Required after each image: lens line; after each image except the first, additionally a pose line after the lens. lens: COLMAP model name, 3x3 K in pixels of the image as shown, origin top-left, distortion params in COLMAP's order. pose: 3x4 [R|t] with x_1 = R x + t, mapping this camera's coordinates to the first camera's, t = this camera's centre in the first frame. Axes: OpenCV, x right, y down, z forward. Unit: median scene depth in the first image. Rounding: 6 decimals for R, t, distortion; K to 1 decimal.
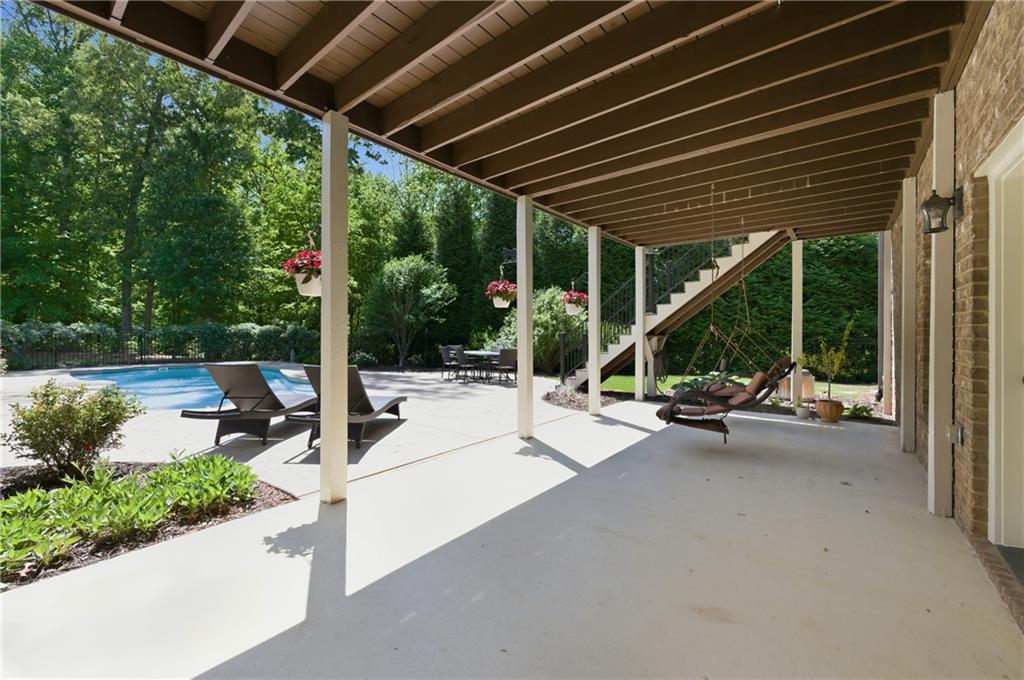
lens RADIAL K [[410.9, 0, 514.1], [0, 410.9, 335.0], [0, 0, 1]] dist [-0.000503, -0.000165]
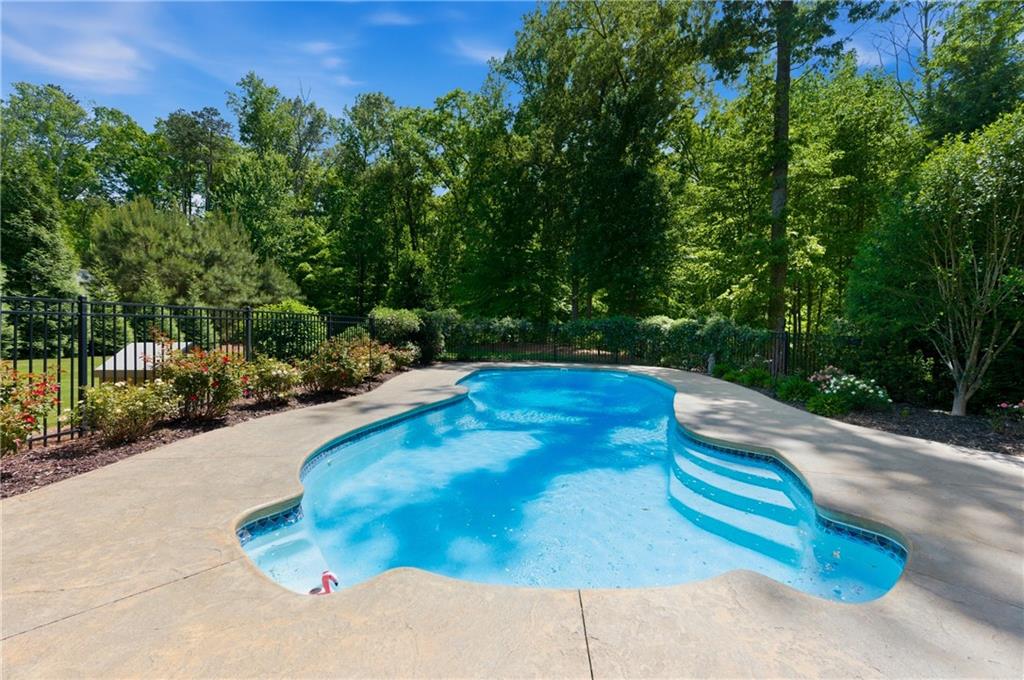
lens RADIAL K [[410.9, 0, 515.2], [0, 410.9, 333.3], [0, 0, 1]] dist [-0.000503, -0.000165]
pose [[0.546240, 0.018022, -0.837435, -0.149632], [-0.016731, 0.999804, 0.010603, -0.000261], [0.837462, 0.008219, 0.546434, 0.353833]]
